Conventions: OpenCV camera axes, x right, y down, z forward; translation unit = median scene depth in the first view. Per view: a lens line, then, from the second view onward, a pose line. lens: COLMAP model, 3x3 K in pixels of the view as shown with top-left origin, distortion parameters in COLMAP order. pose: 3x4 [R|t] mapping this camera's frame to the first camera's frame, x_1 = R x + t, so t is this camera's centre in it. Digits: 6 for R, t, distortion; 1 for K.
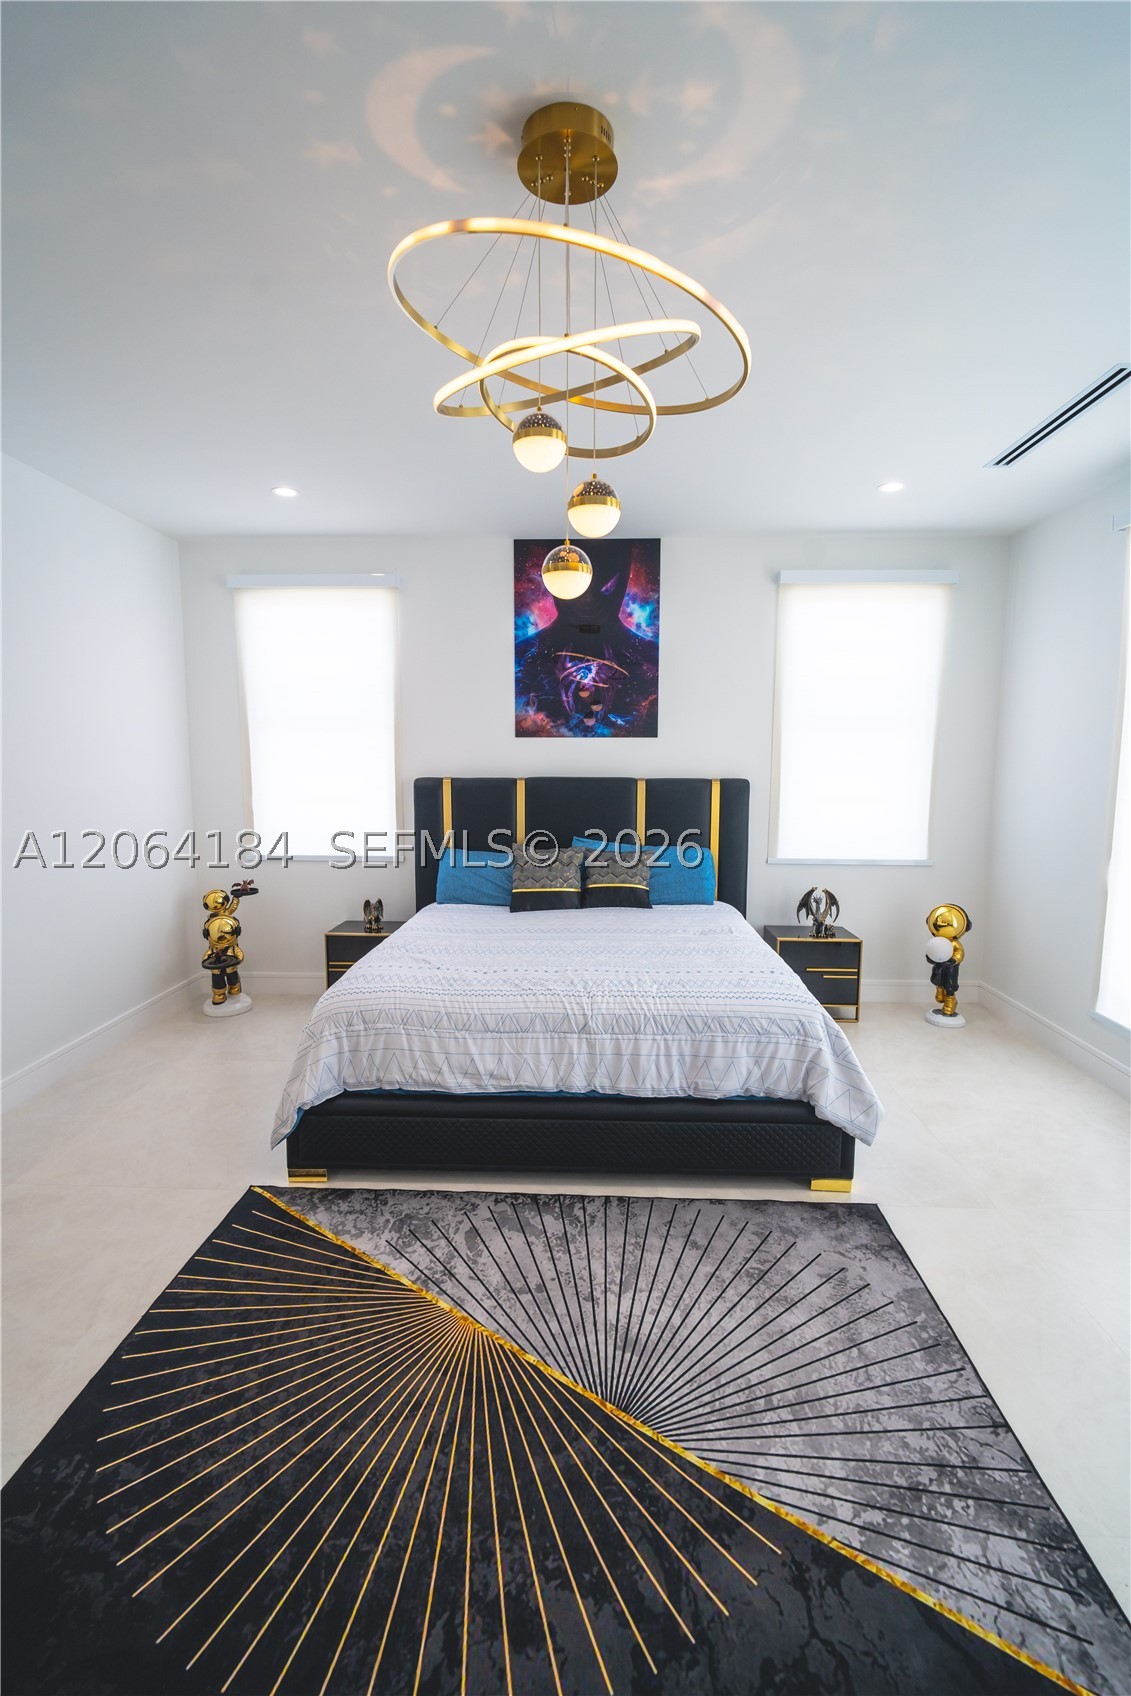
lens RADIAL K [[784.0, 0, 567.5], [0, 784.0, 851.1], [0, 0, 1]] dist [0.000545, -0.005689]
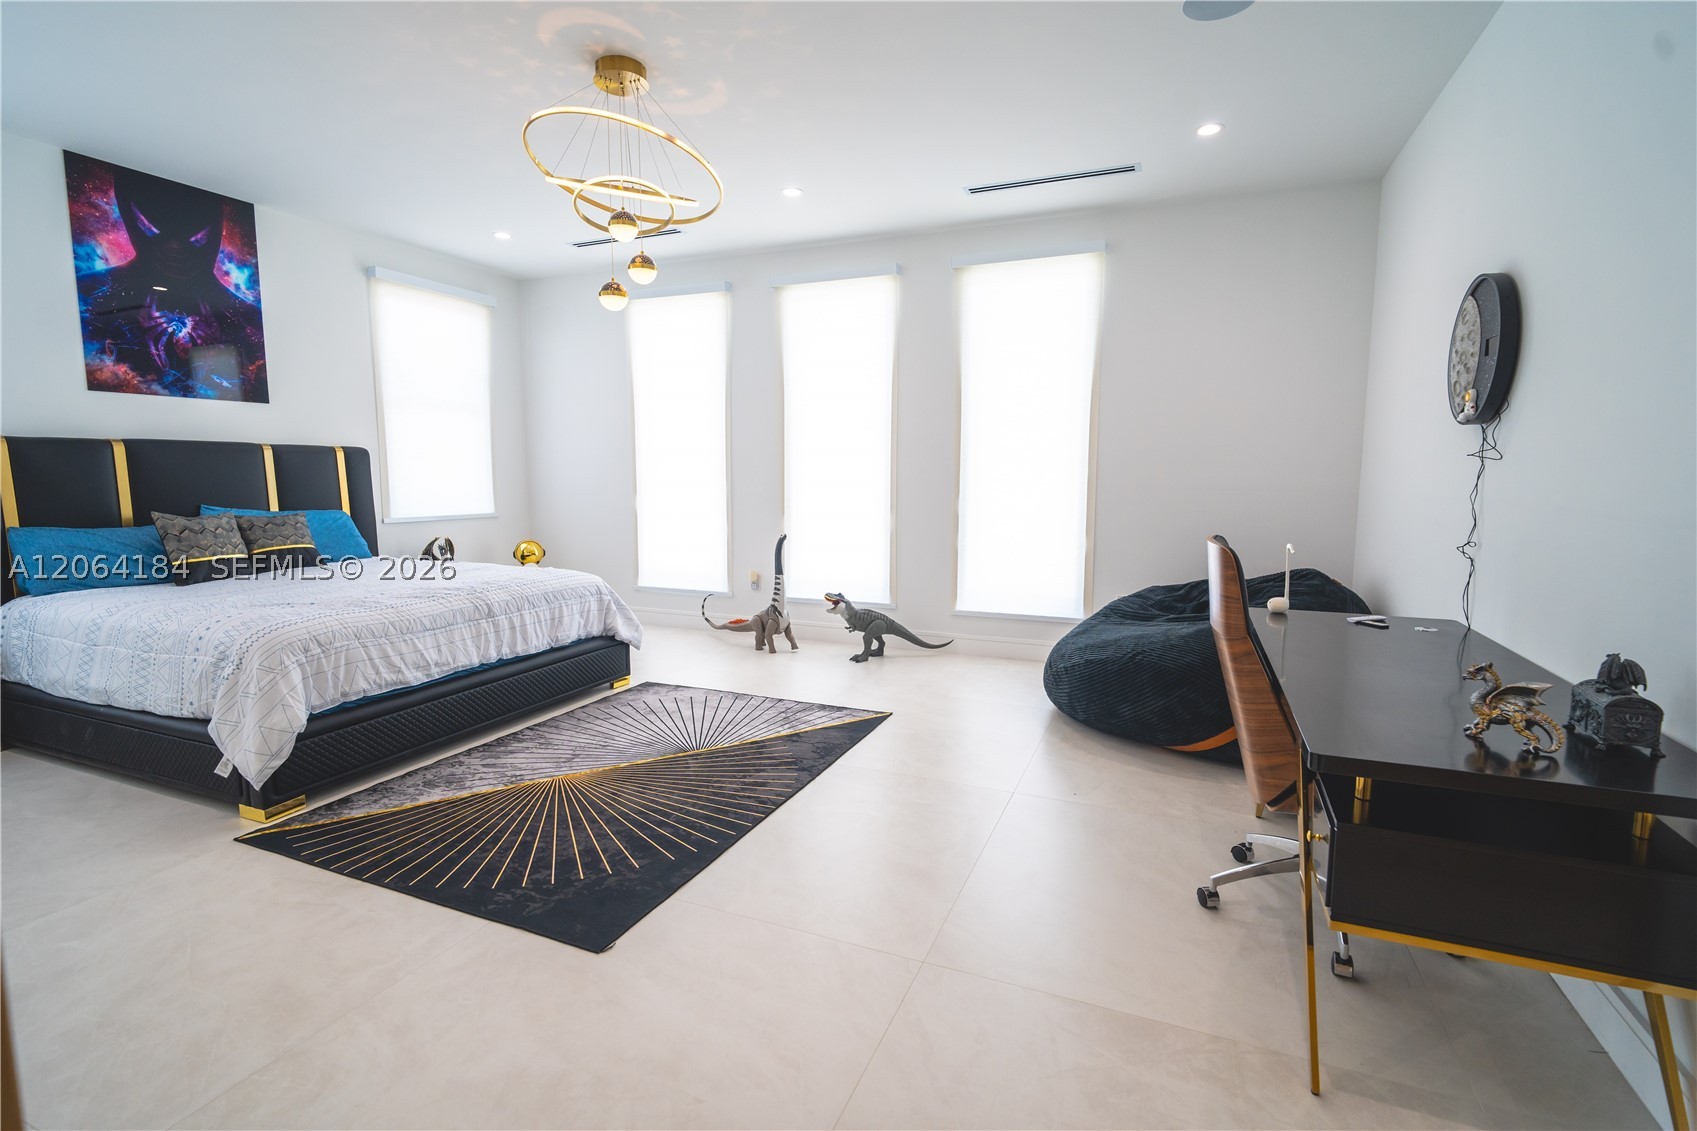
lens RADIAL K [[784.5, 0, 848.5], [0, 784.5, 565.5], [0, 0, 1]] dist [0.000545, -0.005689]
pose [[0.355607, -0.110966, 0.928025, -0.996766], [0.107797, 0.991170, 0.077210, 0.107946], [-0.928398, 0.072582, 0.364429, -0.059574]]
